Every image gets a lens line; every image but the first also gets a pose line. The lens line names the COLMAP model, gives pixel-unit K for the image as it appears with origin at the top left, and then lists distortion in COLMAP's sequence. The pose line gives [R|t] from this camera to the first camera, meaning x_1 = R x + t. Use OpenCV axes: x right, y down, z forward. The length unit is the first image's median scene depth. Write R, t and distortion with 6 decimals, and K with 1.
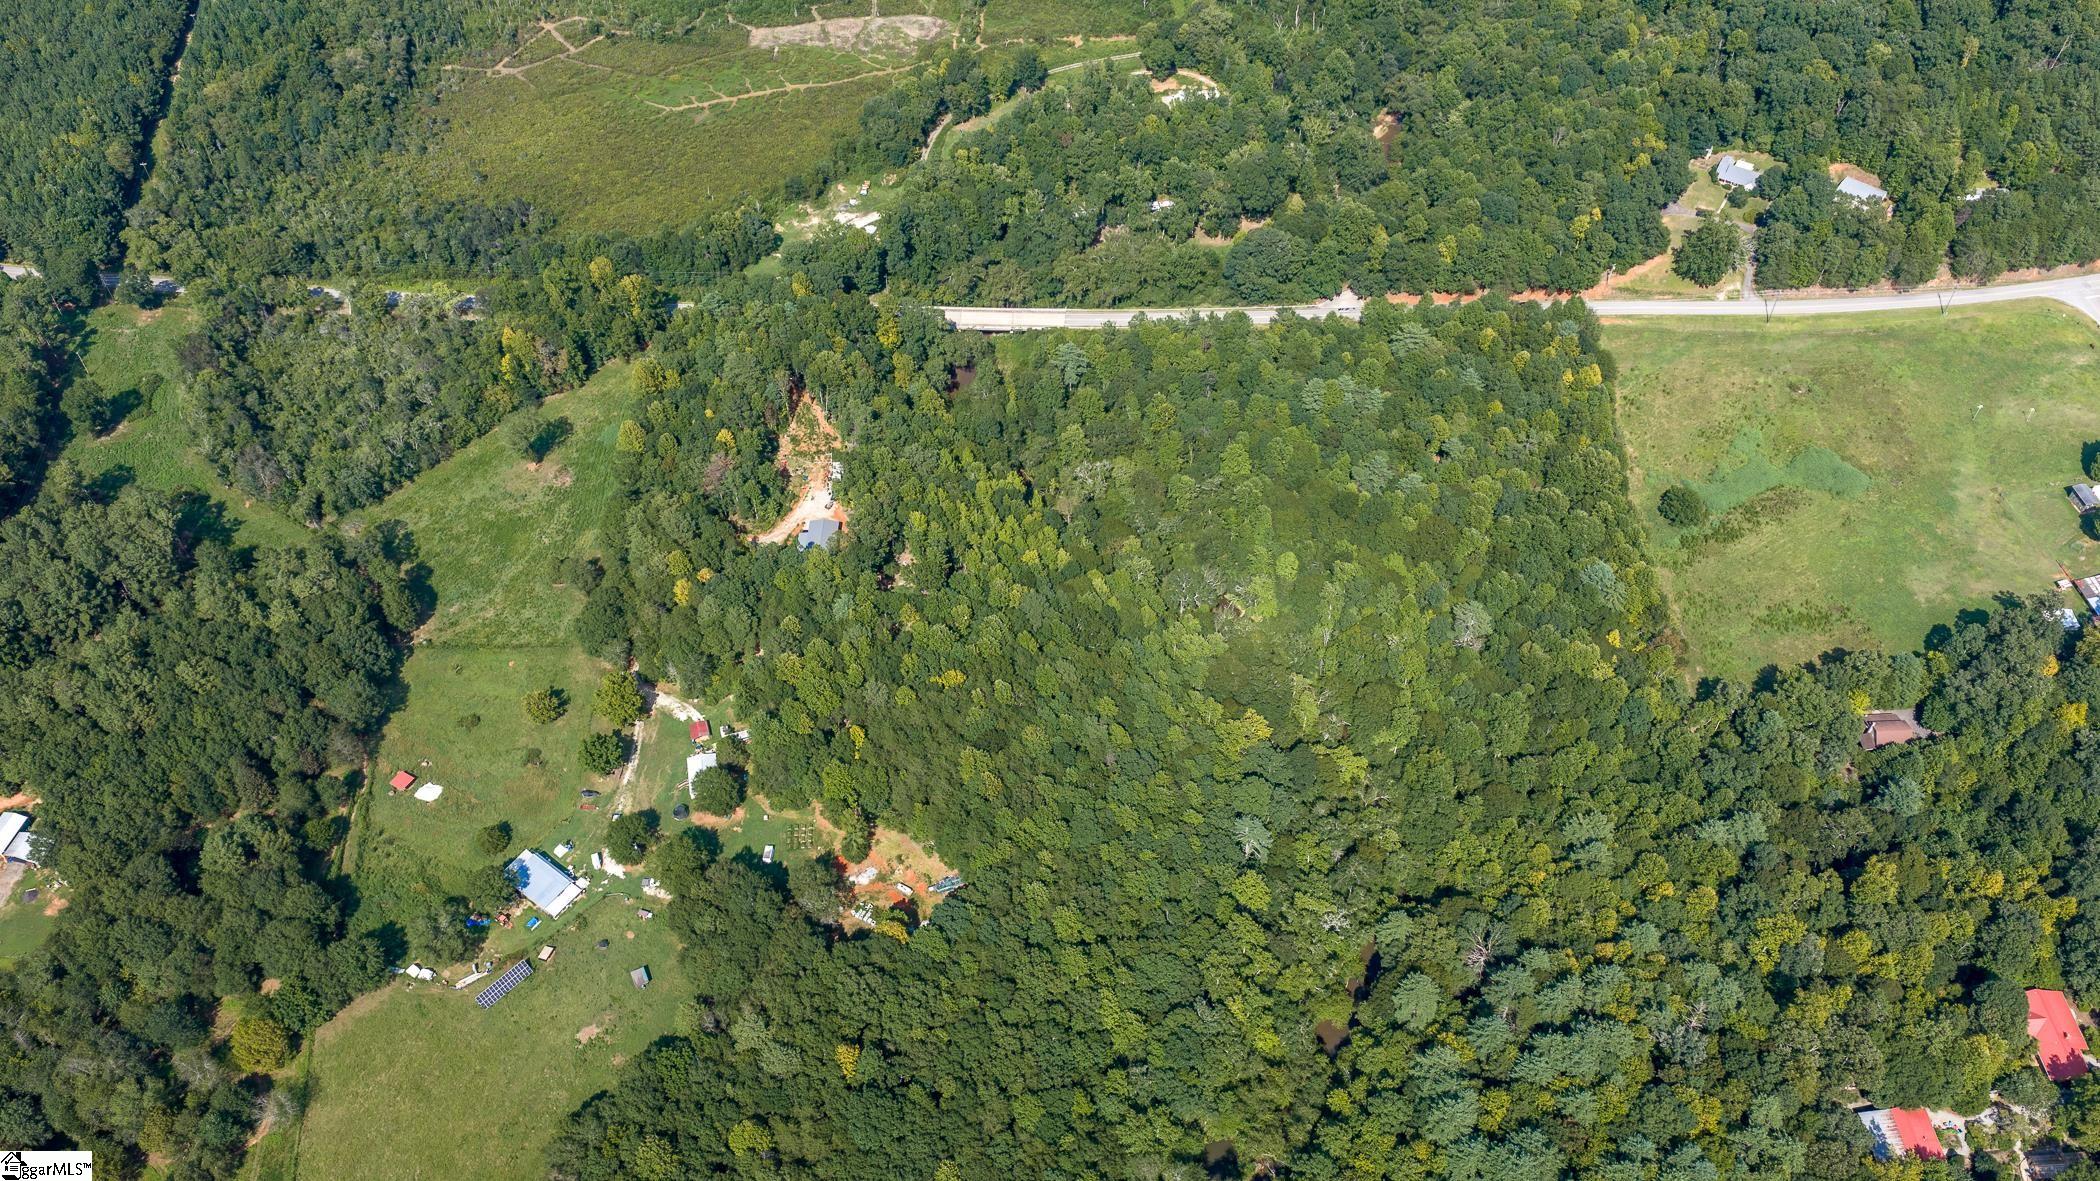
lens RADIAL K [[1735.0, 0, 1048.1], [0, 1735.0, 596.0], [0, 0, 1]] dist [0.028738, -0.058353]
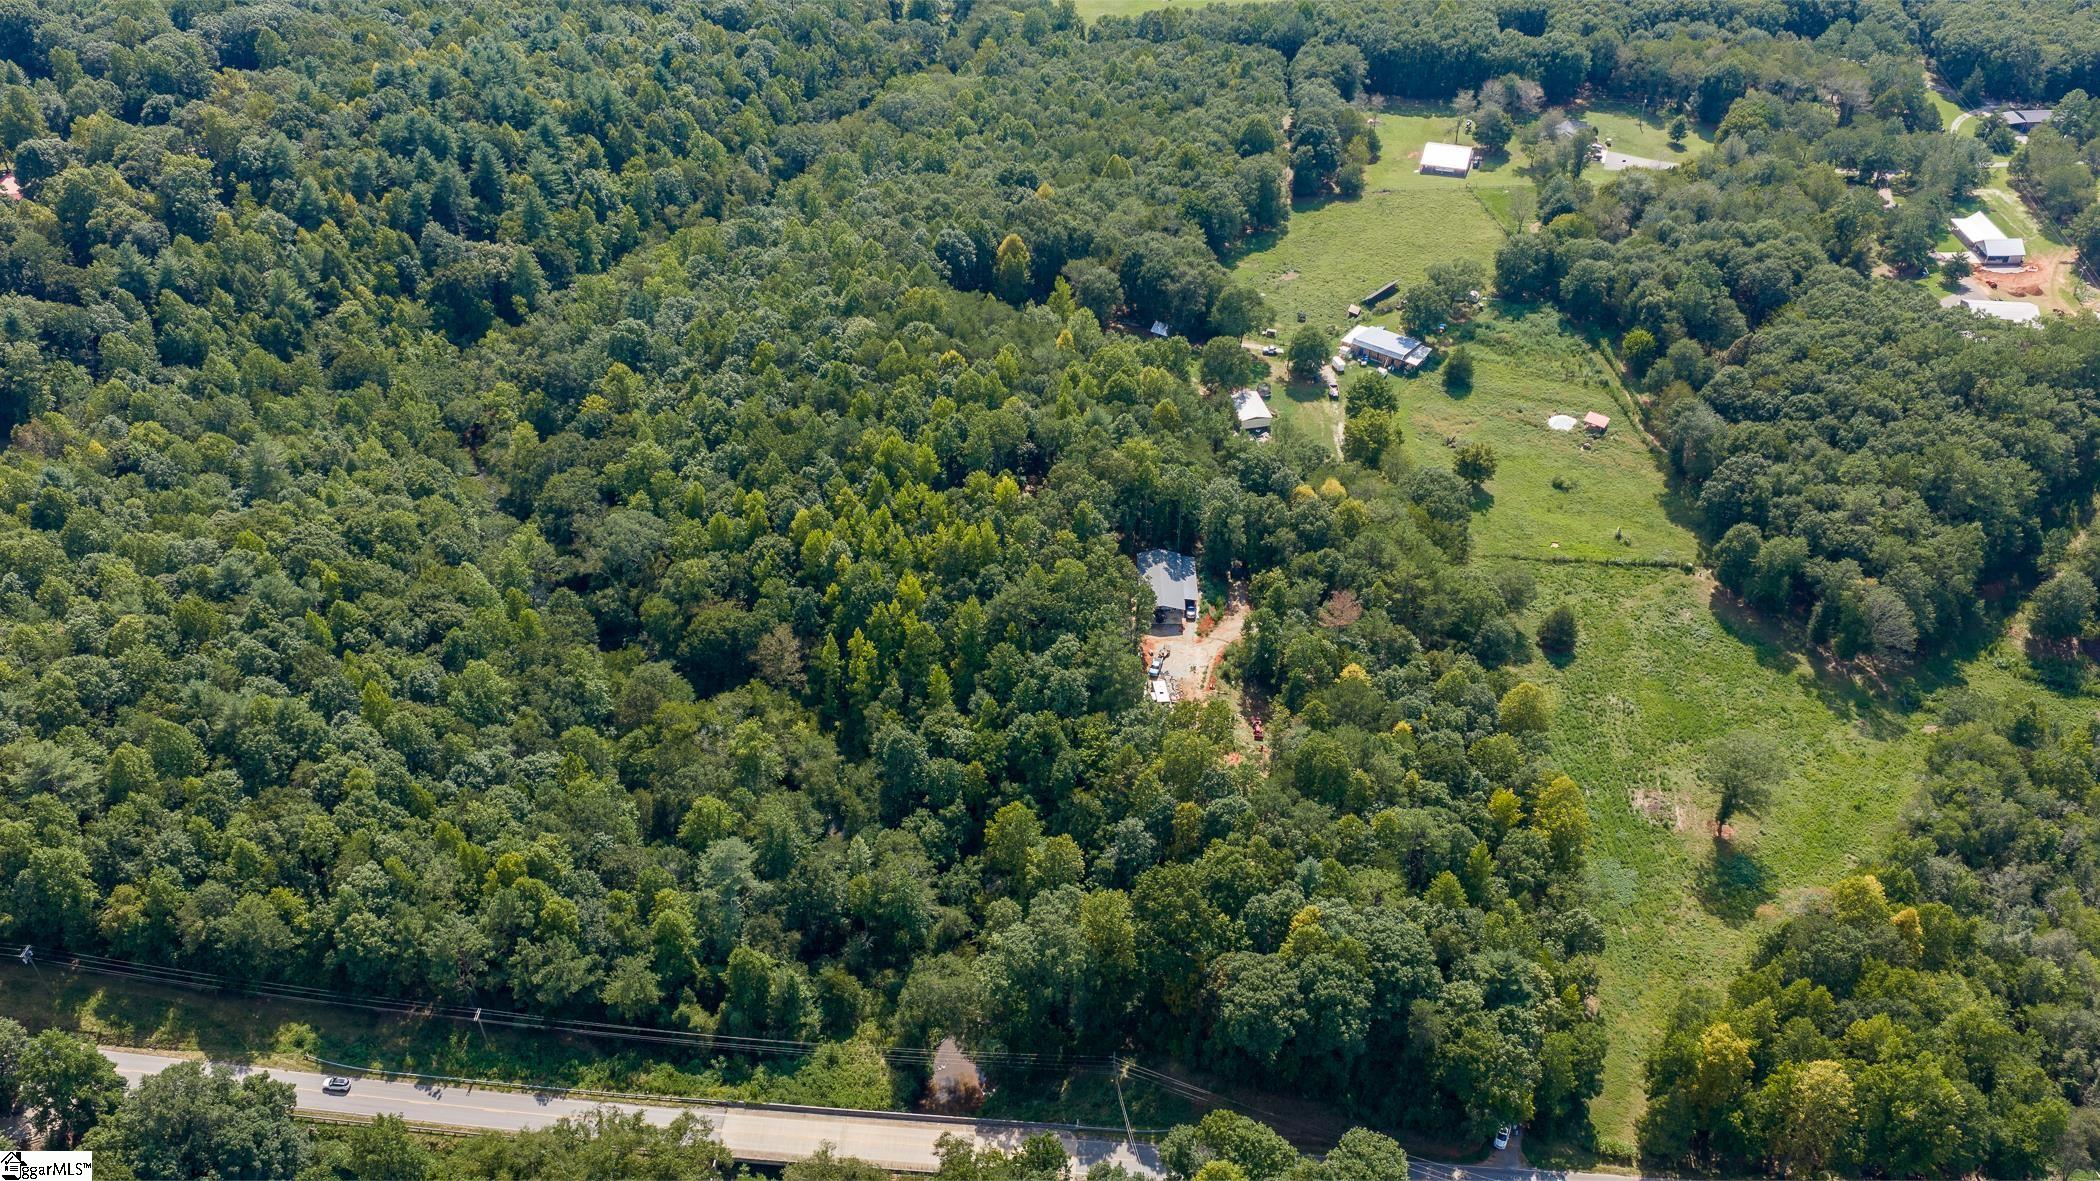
lens RADIAL K [[1735.0, 0, 1060.2], [0, 1735.0, 588.3], [0, 0, 1]] dist [0.028738, -0.058353]
pose [[-0.999702, 0.022696, -0.008963, -0.082145], [-0.007919, 0.045676, 0.998925, -0.669744], [0.023081, 0.998698, -0.045482, 0.988322]]
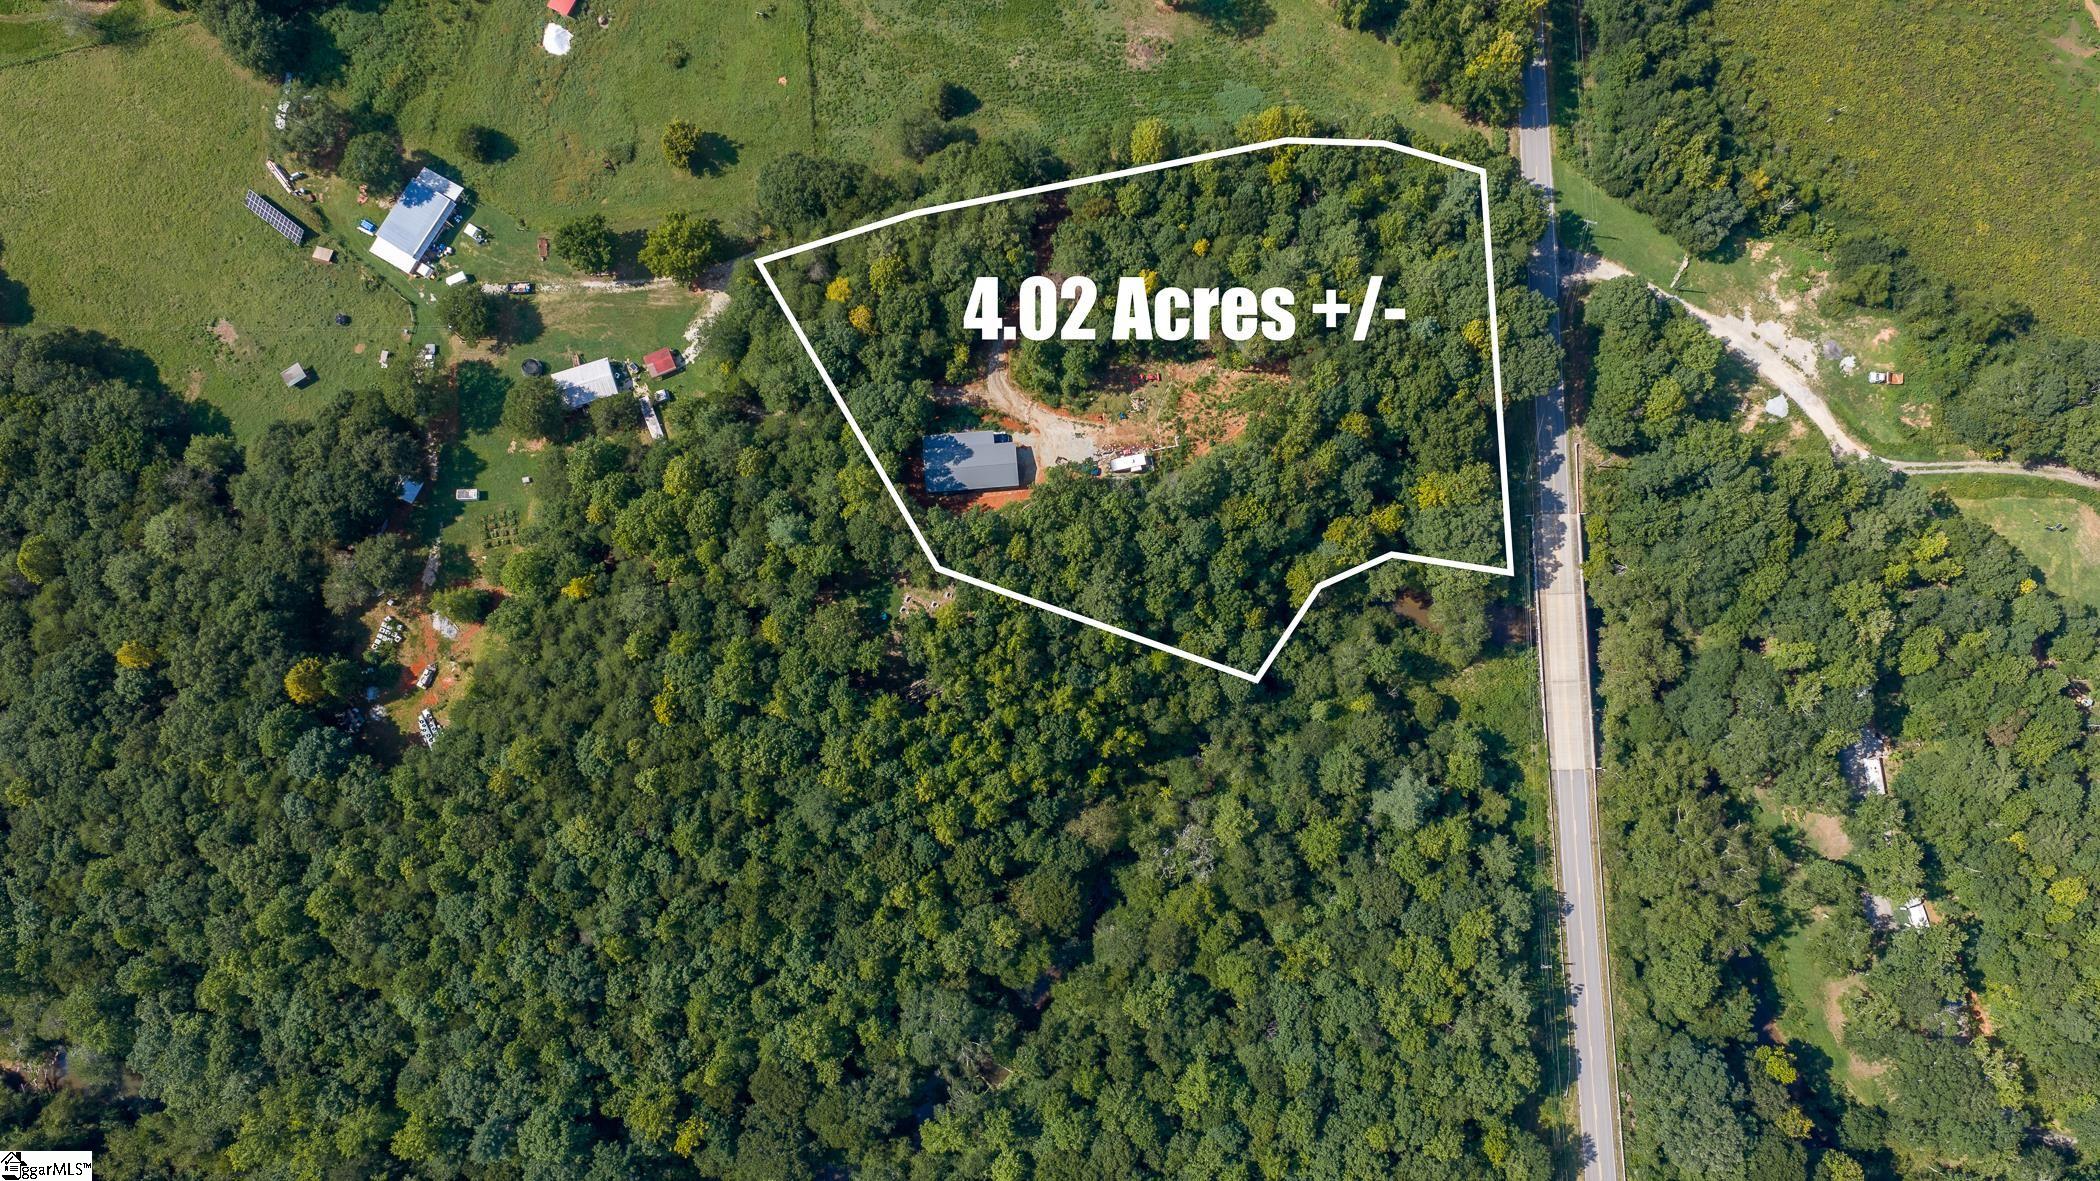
lens RADIAL K [[1735.0, 0, 1039.8], [0, 1735.0, 592.3], [0, 0, 1]] dist [0.028738, -0.058353]
pose [[0.104503, 0.991863, -0.072705, -0.029252], [-0.765953, 0.126900, 0.630248, -0.449743], [0.634347, -0.010174, 0.772982, 0.473106]]
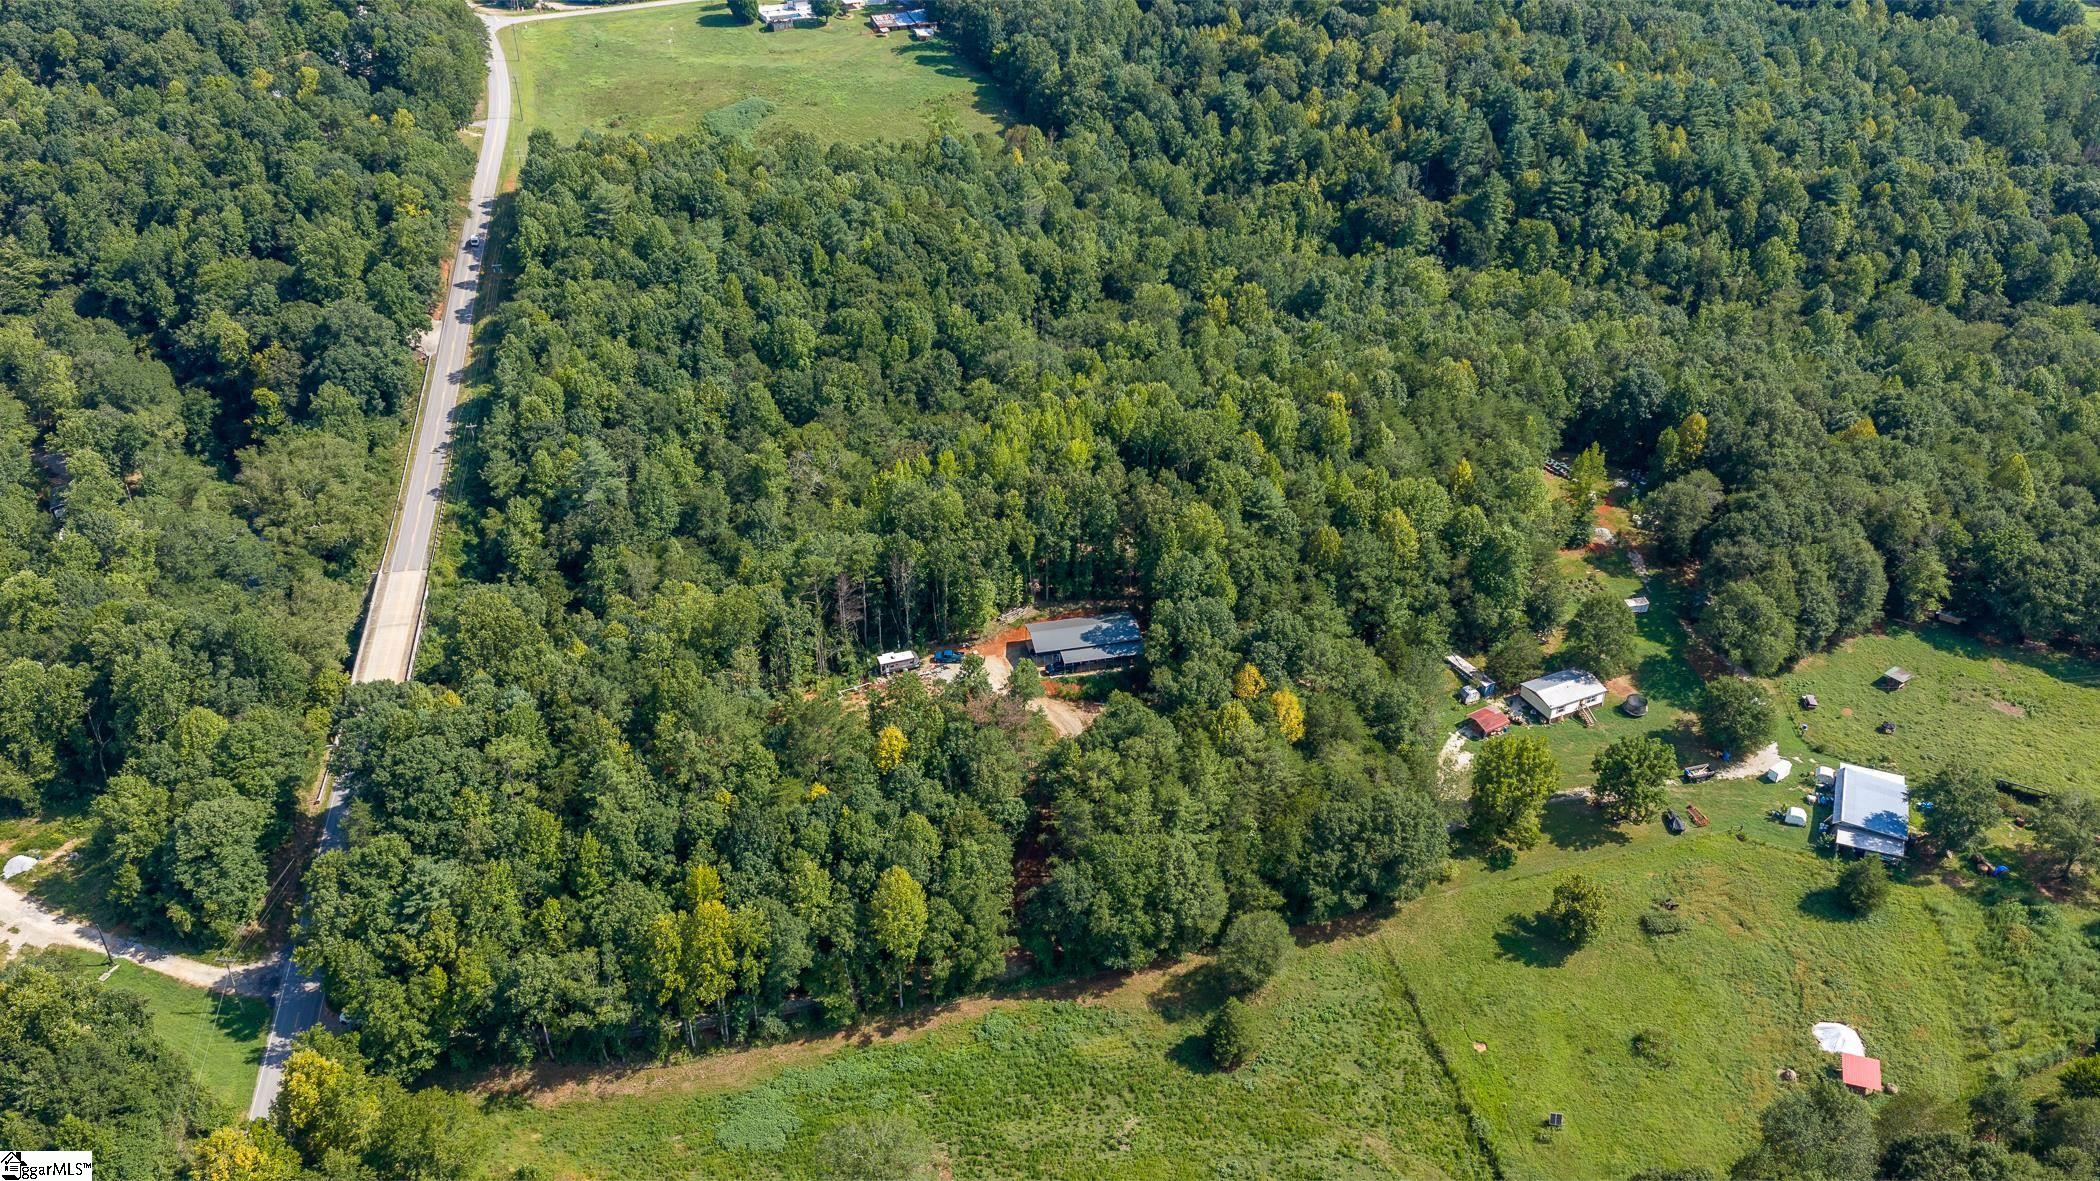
lens RADIAL K [[1735.0, 0, 1046.2], [0, 1735.0, 587.6], [0, 0, 1]] dist [0.028738, -0.058353]
pose [[-0.248625, -0.507359, 0.825090, -0.568519], [0.741440, 0.448438, 0.499170, -0.317261], [-0.623260, 0.735860, 0.264683, 0.808925]]
